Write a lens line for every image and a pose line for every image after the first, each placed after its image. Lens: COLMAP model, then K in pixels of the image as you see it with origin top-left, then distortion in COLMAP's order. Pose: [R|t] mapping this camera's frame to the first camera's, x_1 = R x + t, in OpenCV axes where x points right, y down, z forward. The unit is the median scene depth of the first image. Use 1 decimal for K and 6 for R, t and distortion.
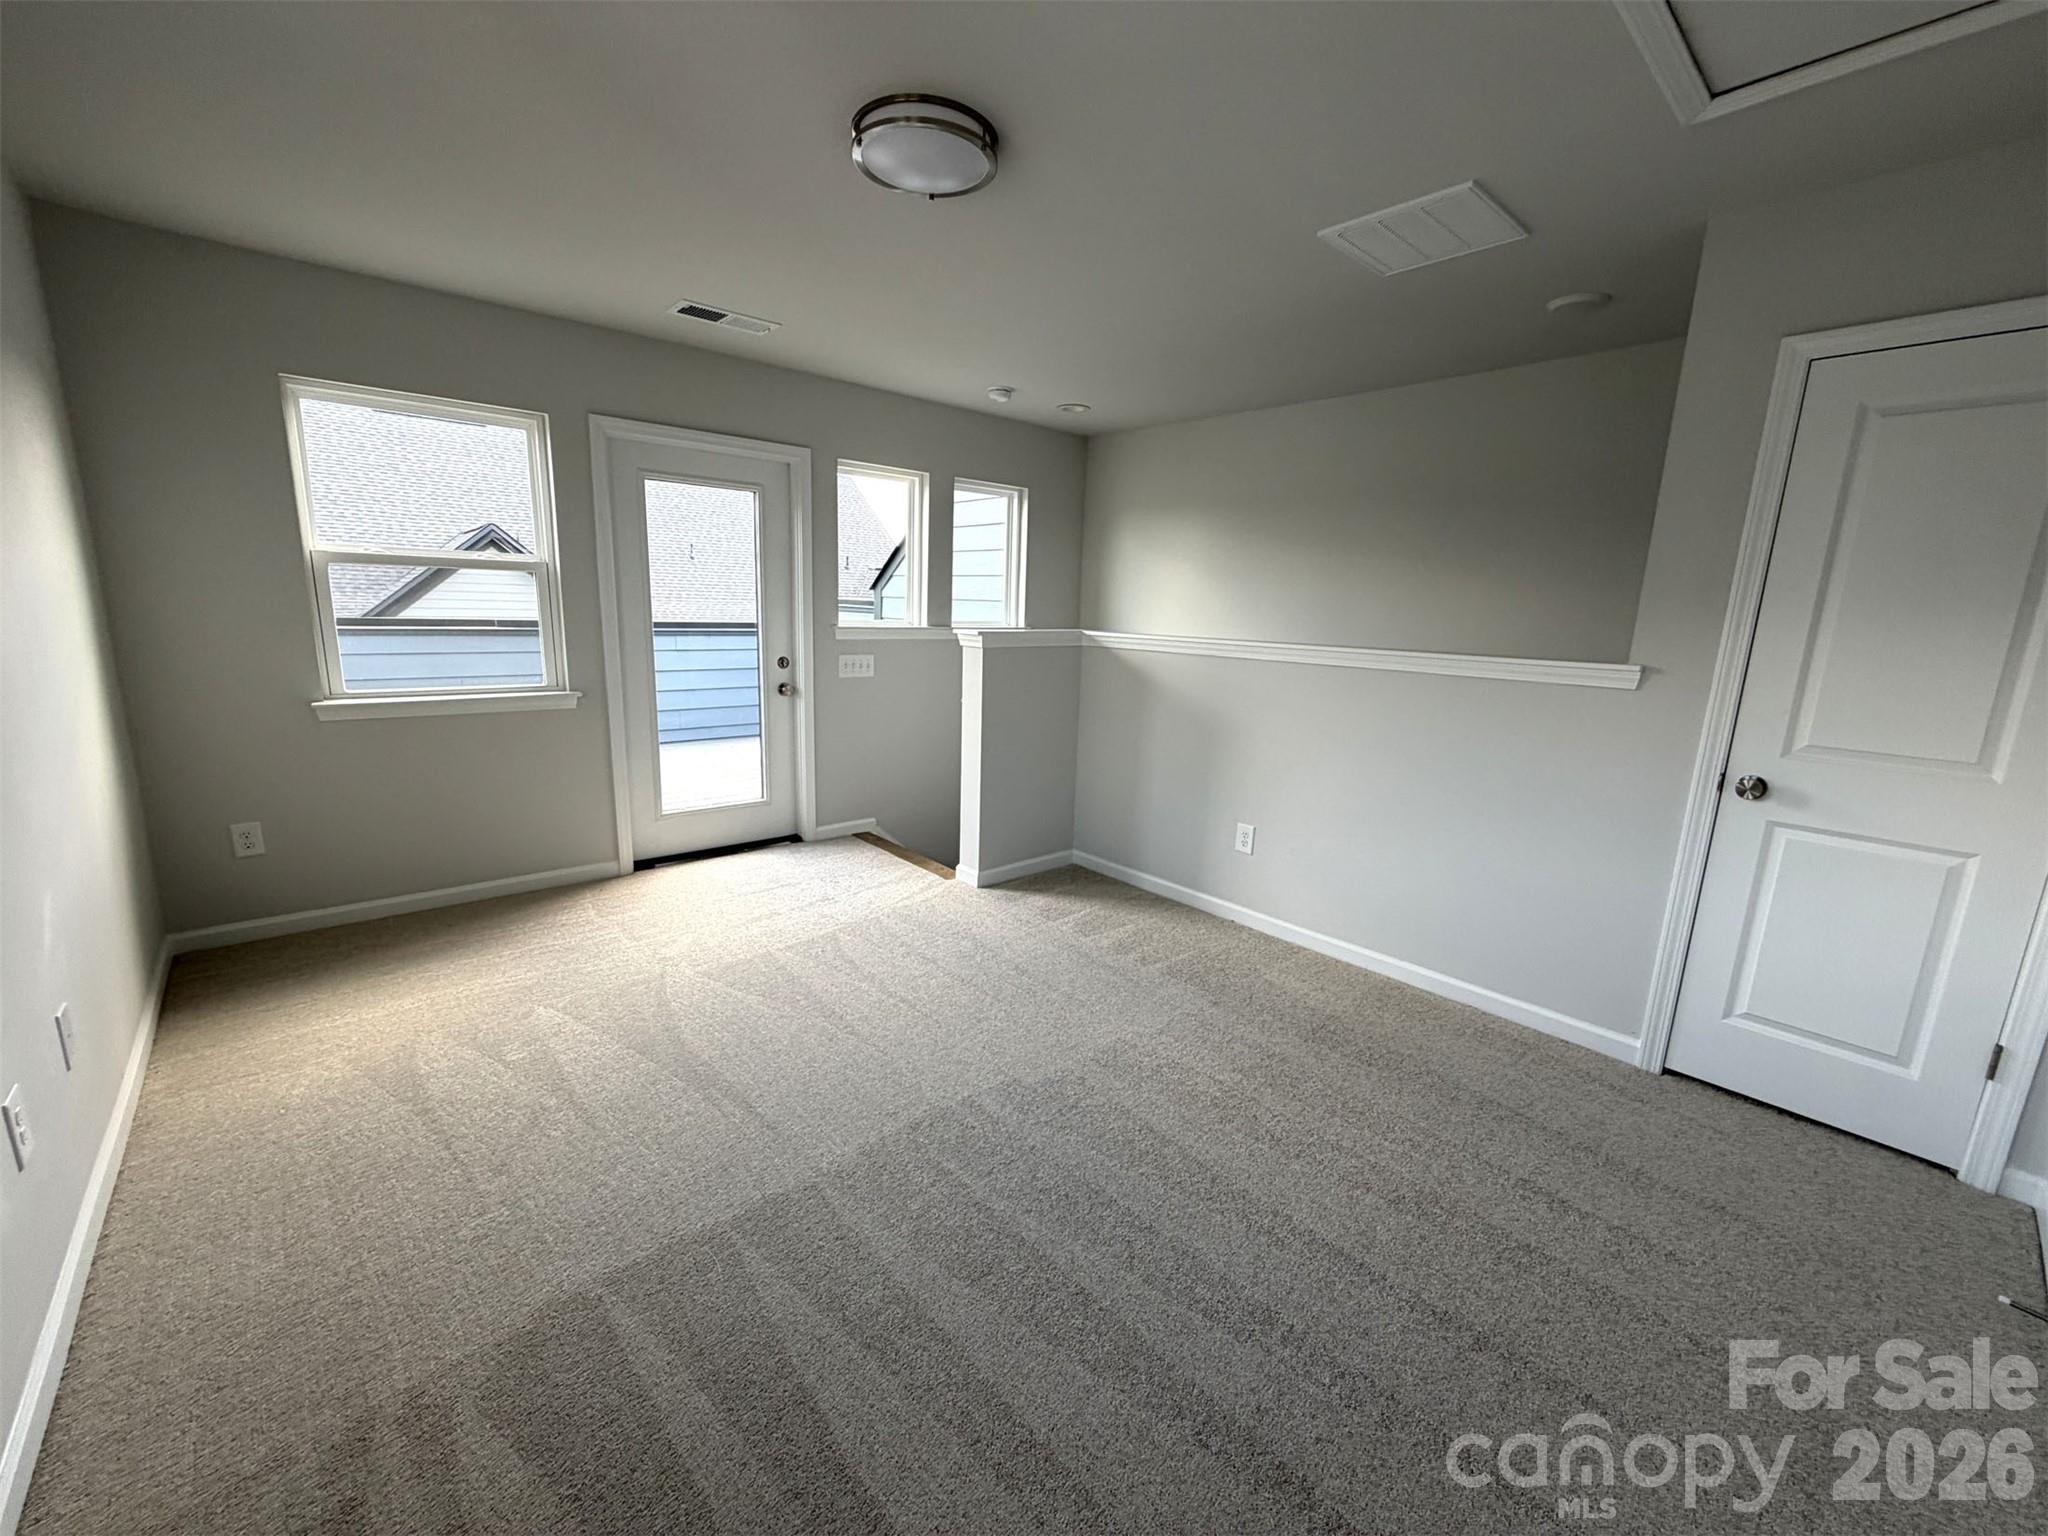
lens RADIAL K [[817.5, 0, 1024.0], [0, 817.5, 768.0], [0, 0, 1]] dist [0.001246, -0.000451]
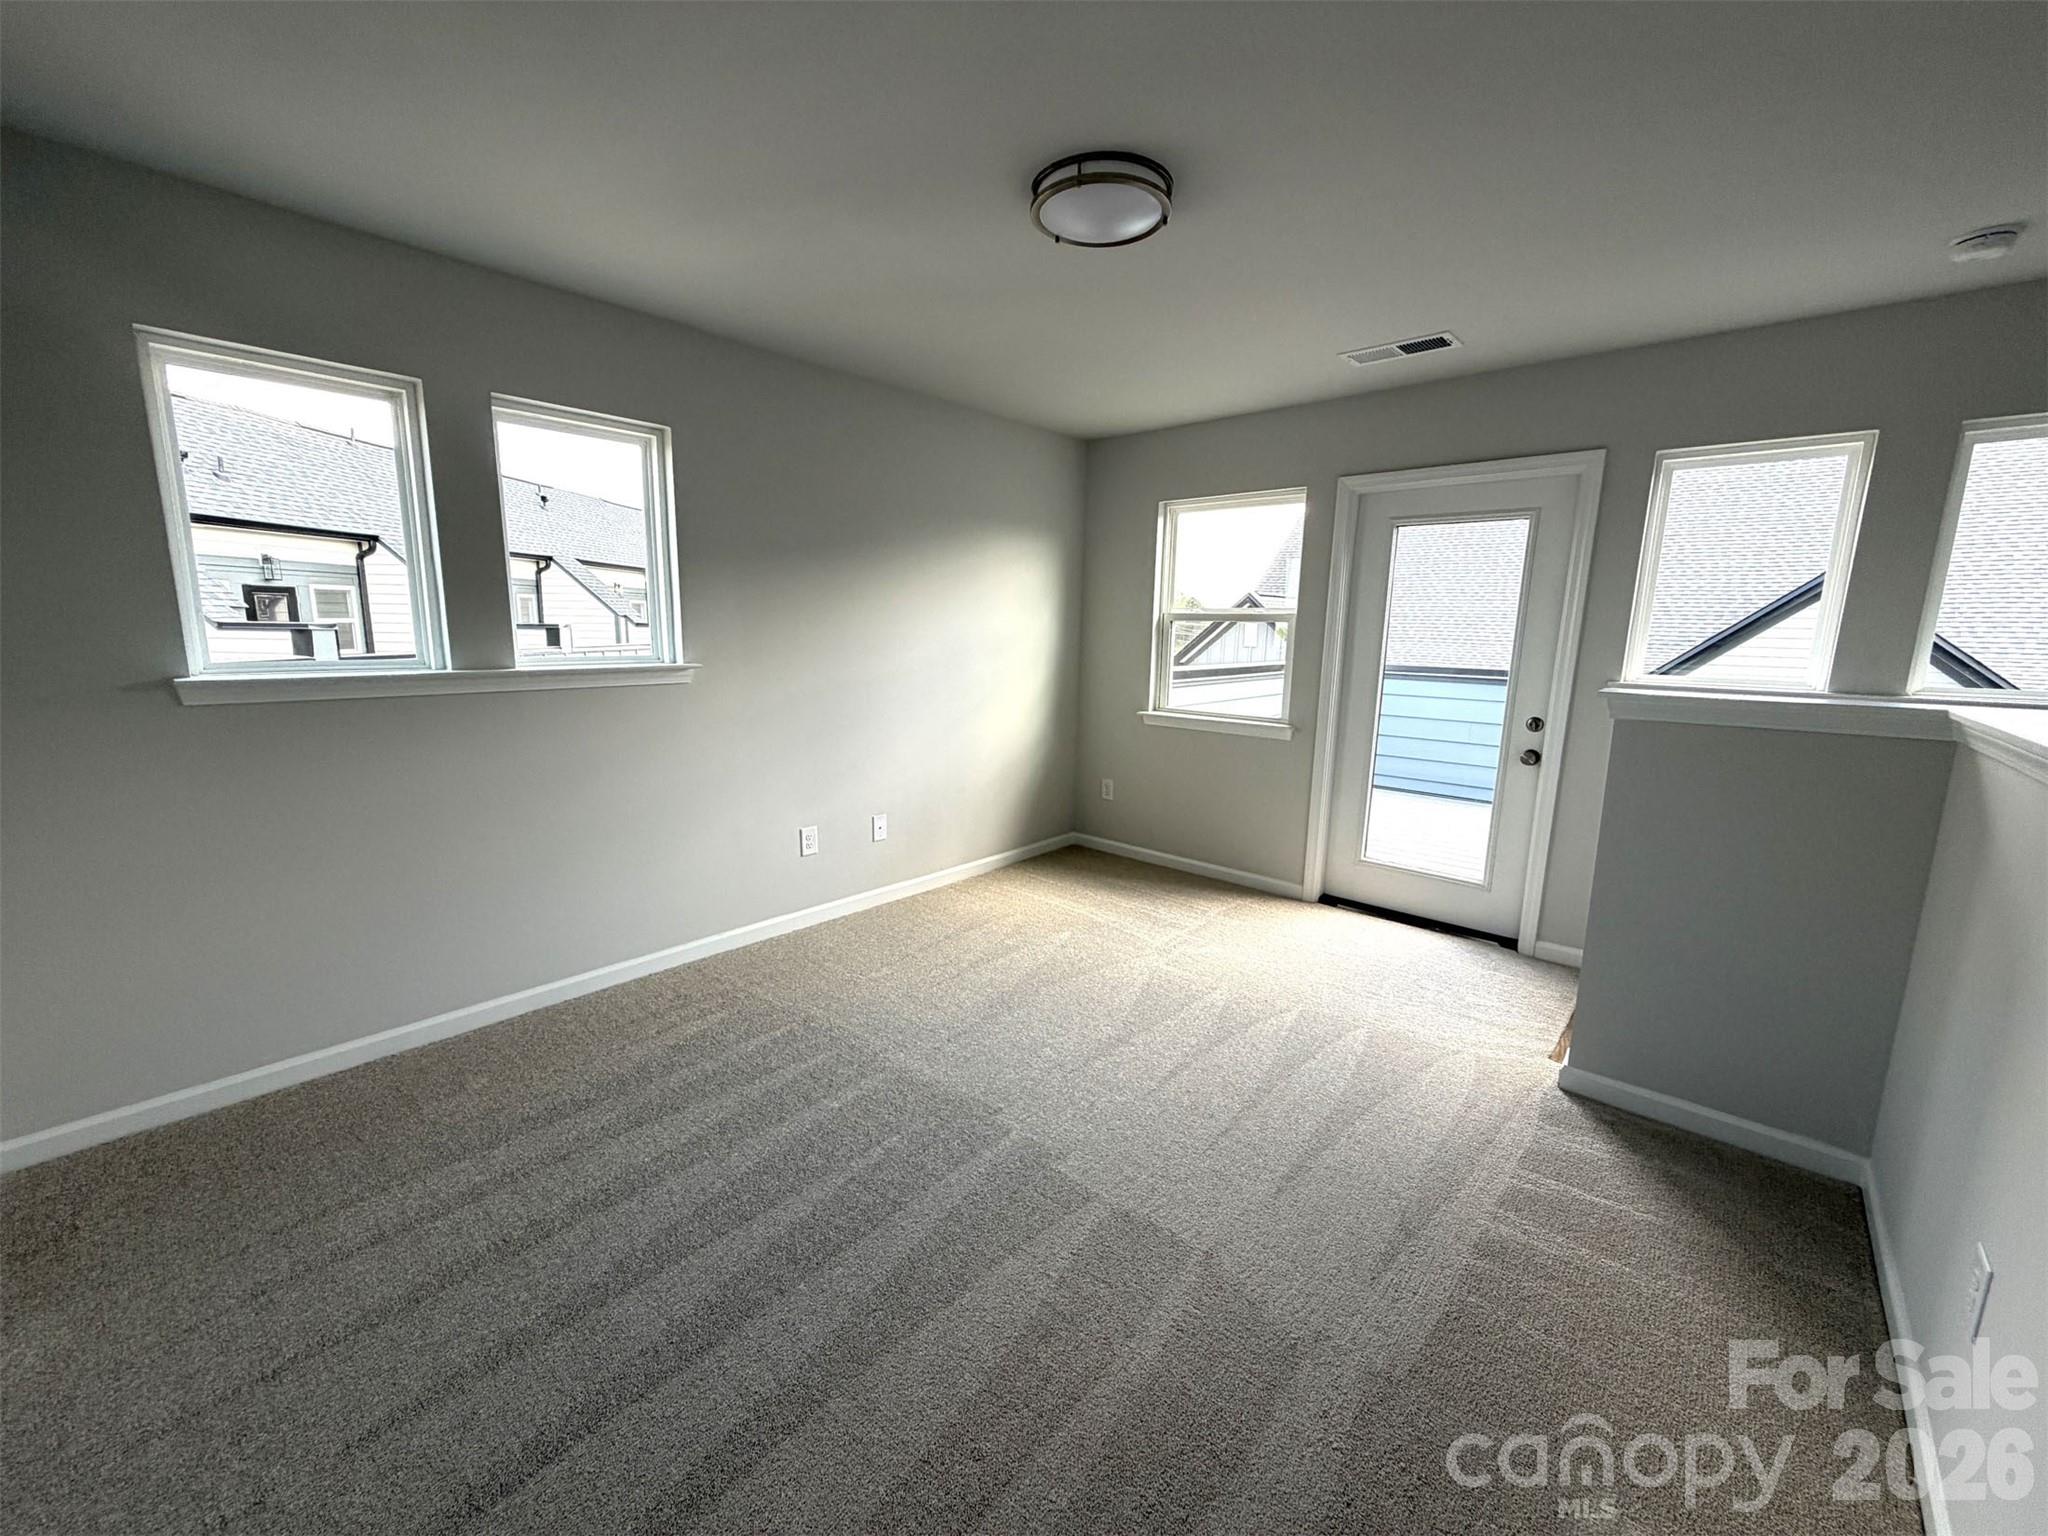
lens RADIAL K [[817.5, 0, 1024.0], [0, 817.5, 768.0], [0, 0, 1]] dist [0.001246, -0.000451]
pose [[0.120968, 0.141740, -0.982485, 0.496482], [-0.210715, 0.970863, 0.114120, -0.082559], [0.970034, 0.193220, 0.147311, 0.456301]]
